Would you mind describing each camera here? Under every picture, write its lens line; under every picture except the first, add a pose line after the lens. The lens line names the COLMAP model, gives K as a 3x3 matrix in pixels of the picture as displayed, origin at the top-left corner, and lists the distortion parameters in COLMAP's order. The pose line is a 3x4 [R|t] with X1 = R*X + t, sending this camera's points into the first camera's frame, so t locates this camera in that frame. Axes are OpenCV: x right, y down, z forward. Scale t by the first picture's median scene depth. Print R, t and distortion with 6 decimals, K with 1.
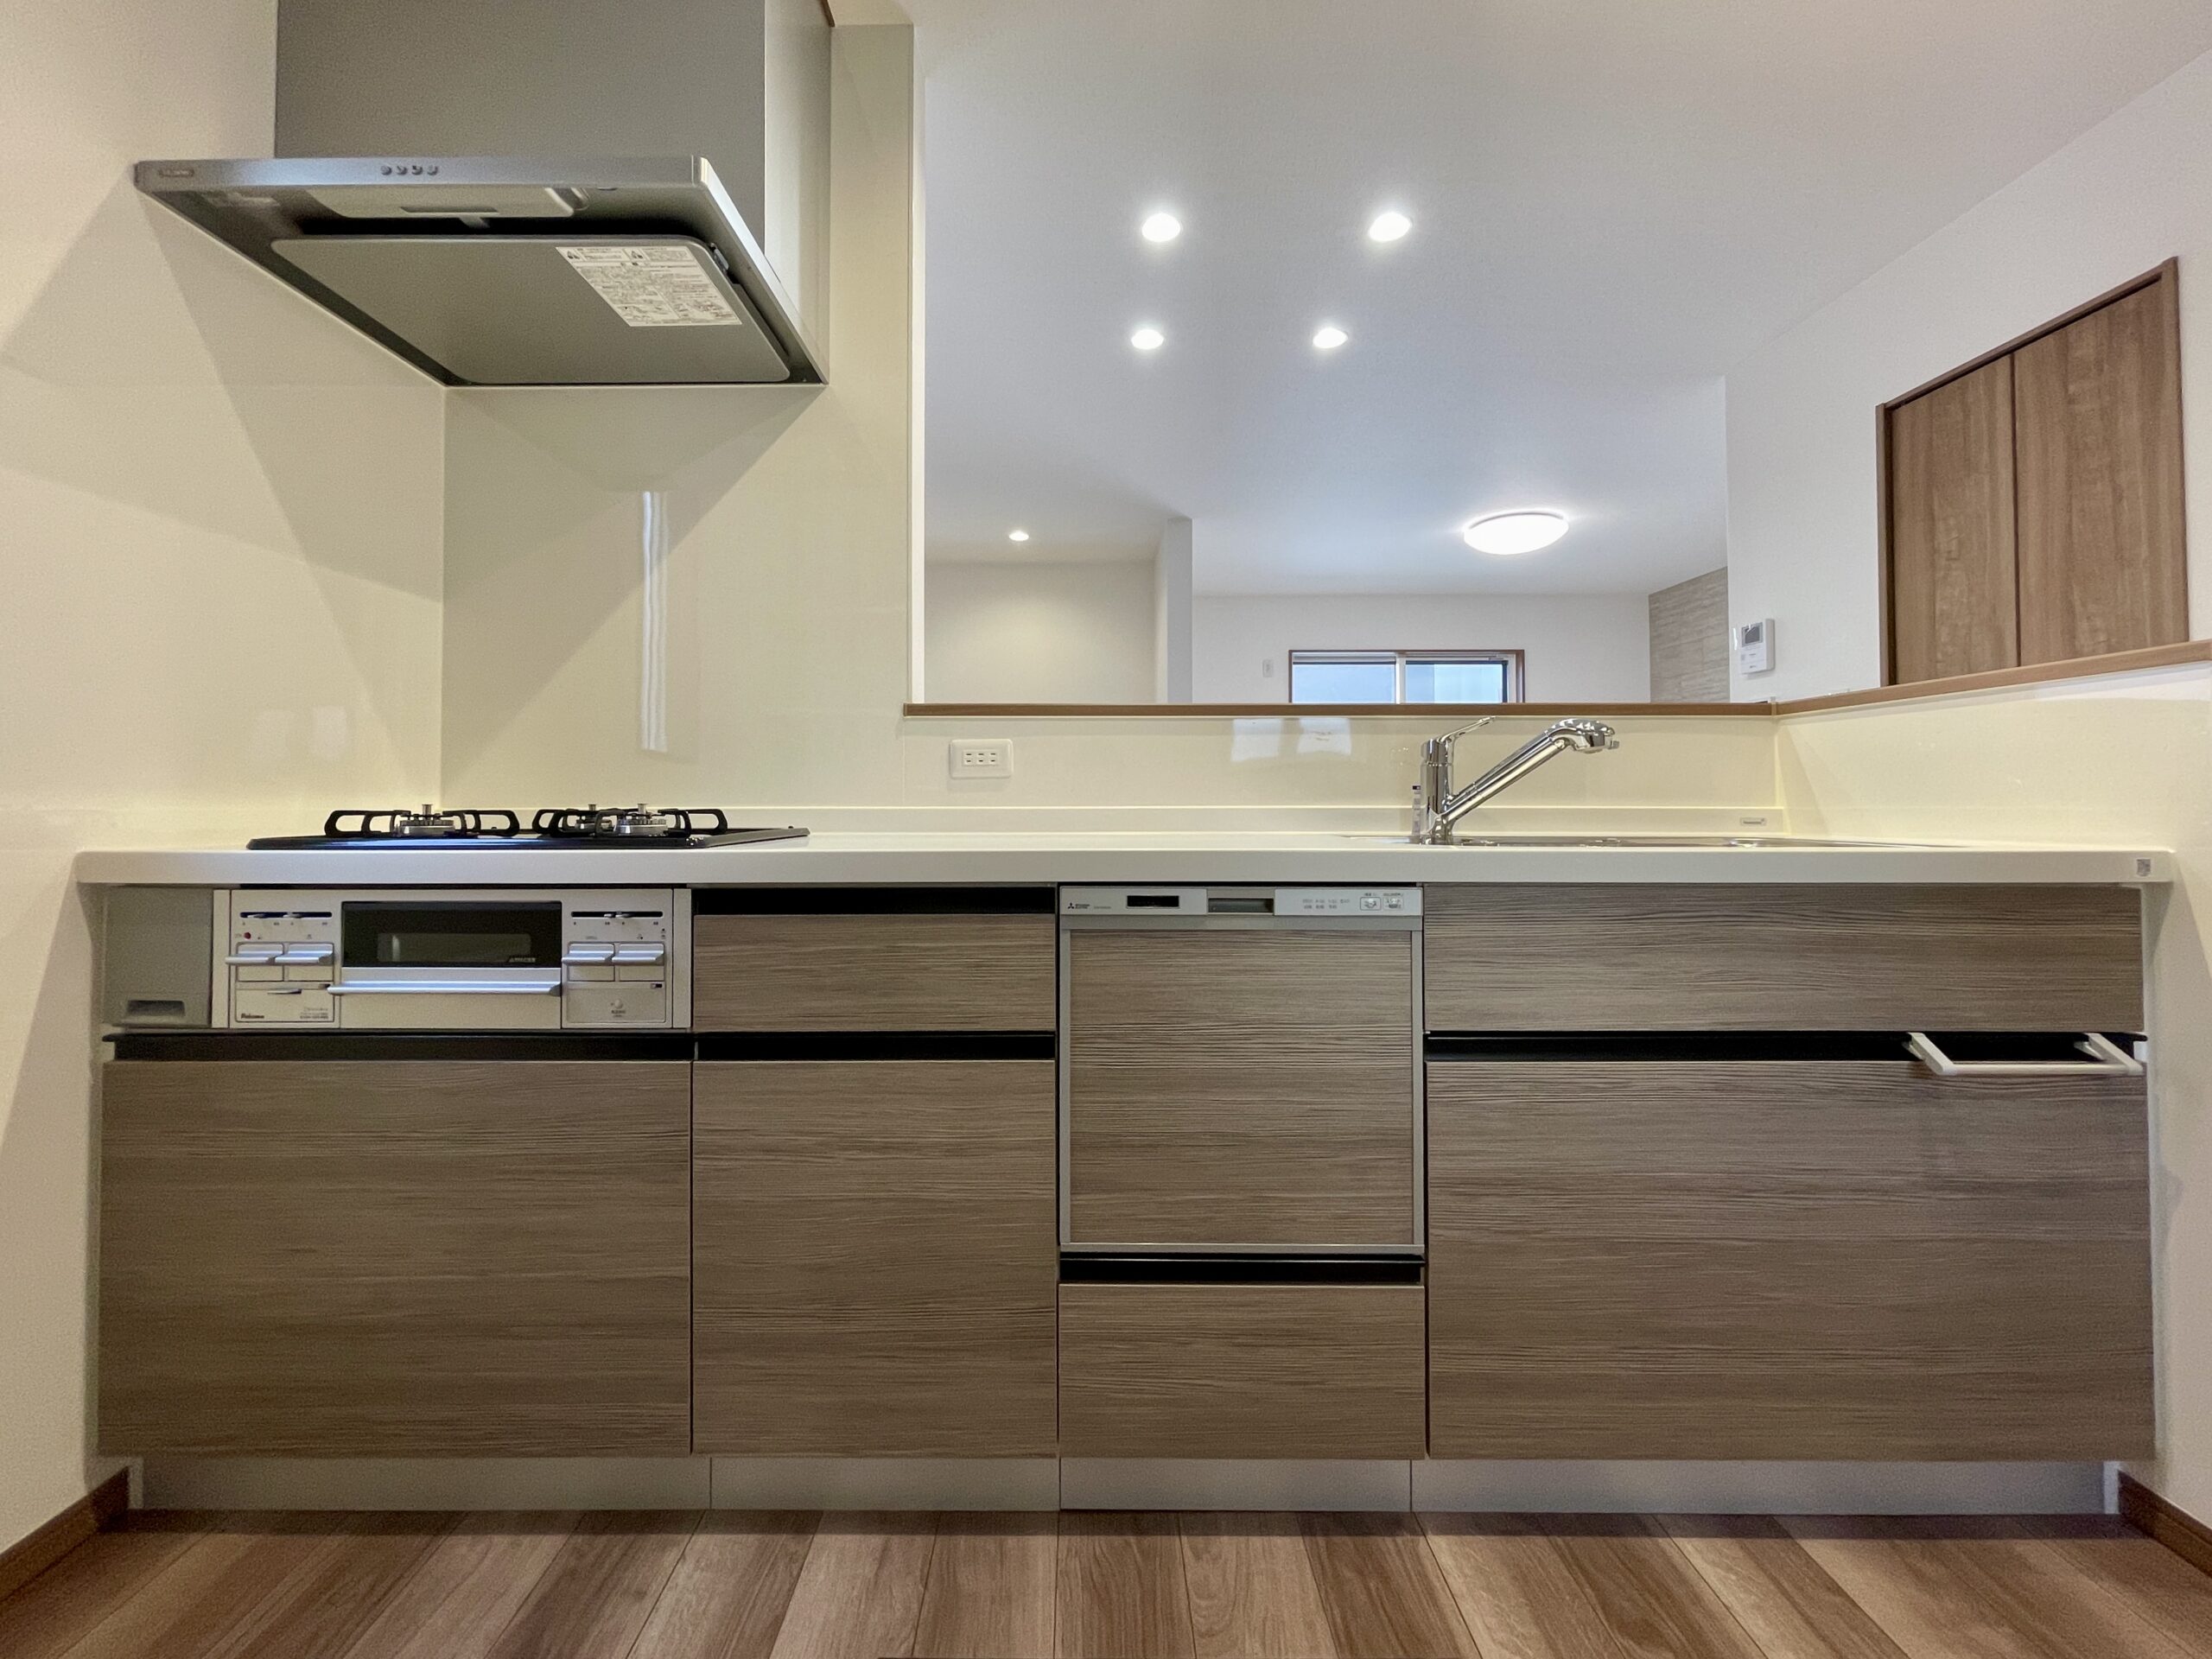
lens RADIAL K [[892.7, 0, 1094.6], [0, 892.7, 784.9], [0, 0, 1]] dist [0.000434, 0.000078]
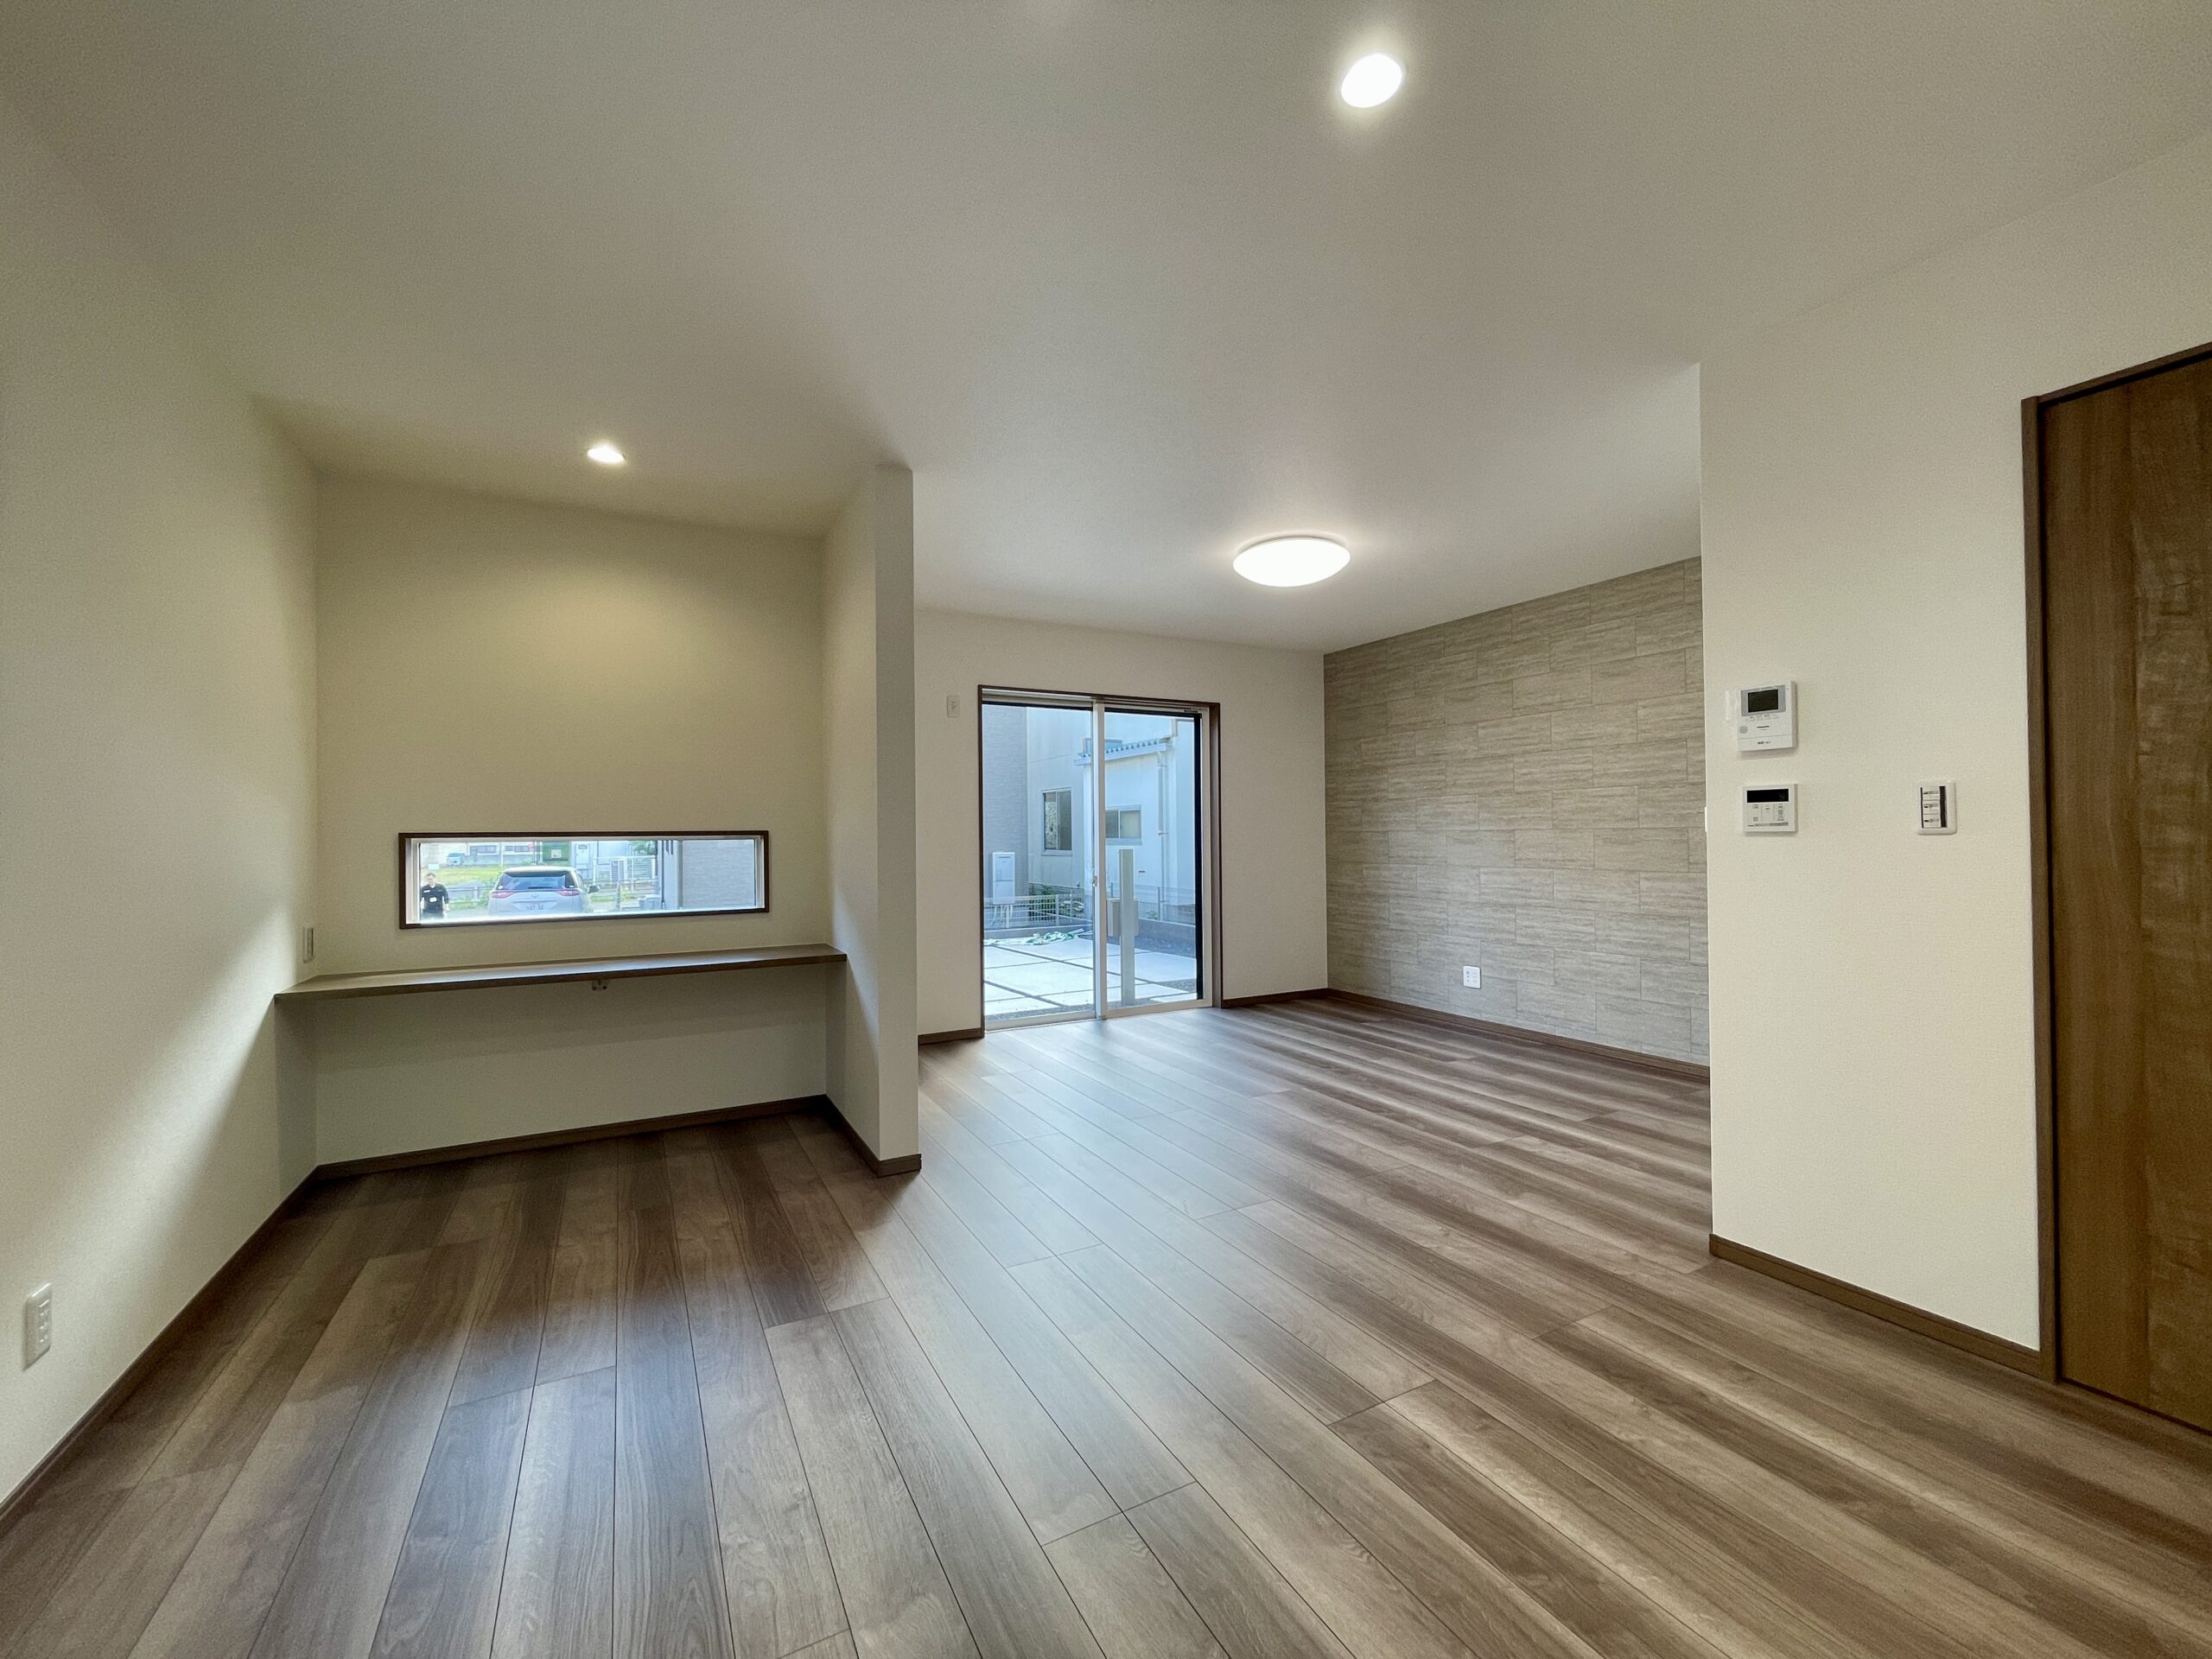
lens RADIAL K [[881.5, 0, 1070.4], [0, 881.5, 833.4], [0, 0, 1]] dist [-0.002454, -0.000420]
pose [[0.892319, -0.005314, 0.451374, -0.080567], [0.000681, 0.999945, 0.010426, -0.040109], [-0.451405, -0.008996, 0.892274, 0.375752]]
